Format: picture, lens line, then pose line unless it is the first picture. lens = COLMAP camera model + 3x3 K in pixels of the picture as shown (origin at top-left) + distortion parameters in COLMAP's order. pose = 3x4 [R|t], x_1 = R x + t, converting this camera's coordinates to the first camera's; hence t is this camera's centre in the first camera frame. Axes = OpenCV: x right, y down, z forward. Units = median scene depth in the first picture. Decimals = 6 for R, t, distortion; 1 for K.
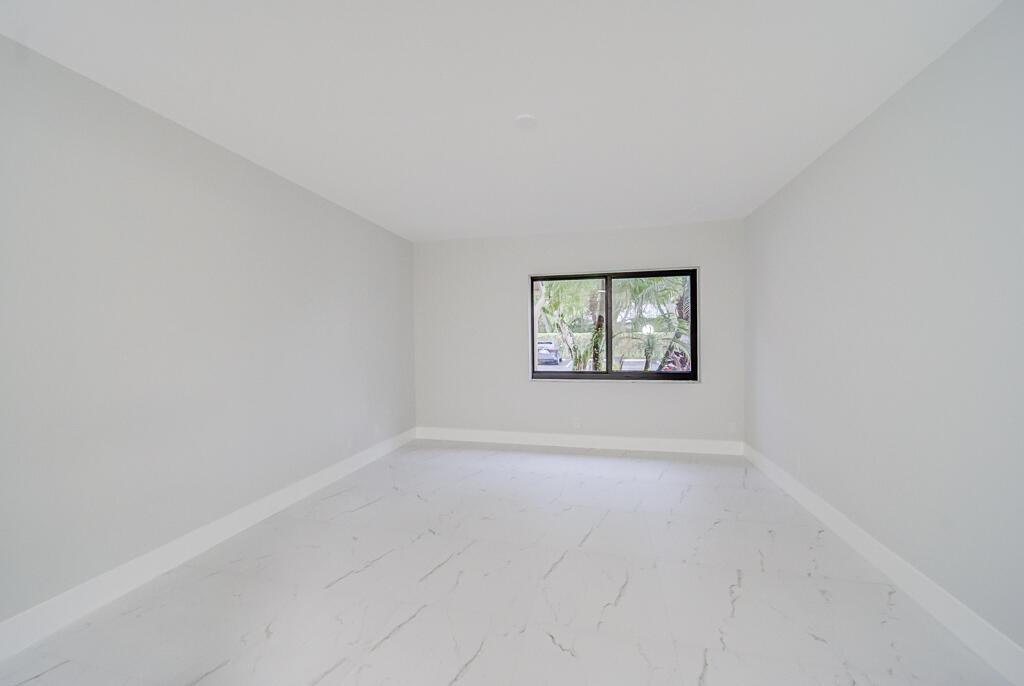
lens RADIAL K [[358.4, 0, 515.6], [0, 358.4, 341.8], [0, 0, 1]] dist [-0.000137, -0.000085]
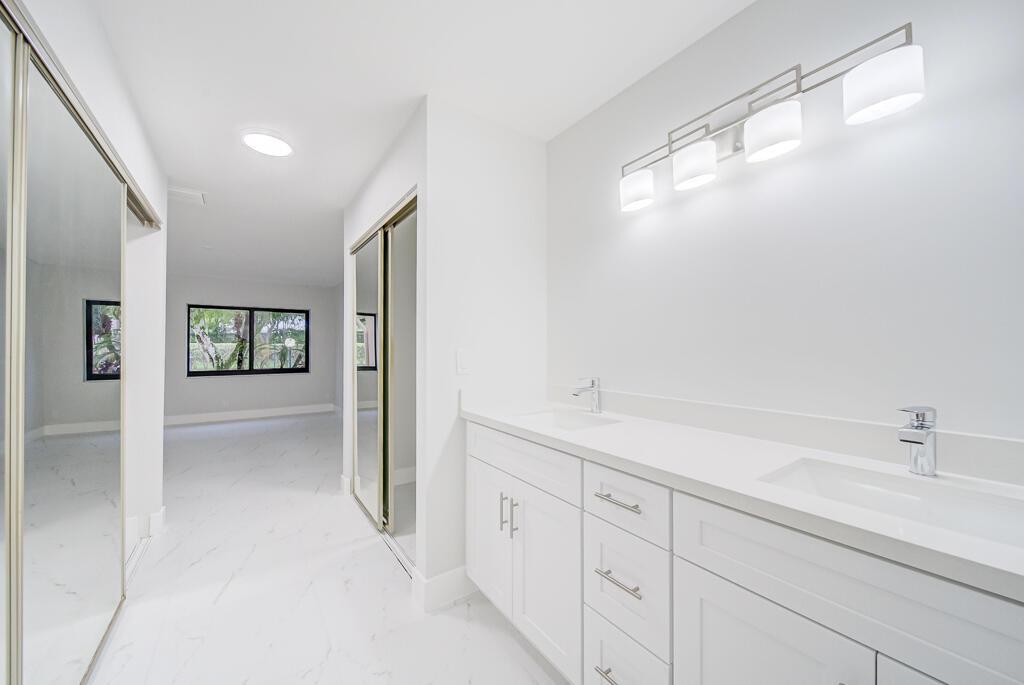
lens RADIAL K [[390.9, 0, 512.0], [0, 390.9, 342.5], [0, 0, 1]] dist [0.000346, -0.000040]
pose [[0.667229, 0.019988, 0.744584, -0.251282], [0.001956, 0.999589, -0.028586, 0.015570], [-0.744850, 0.020530, 0.666916, -0.980812]]
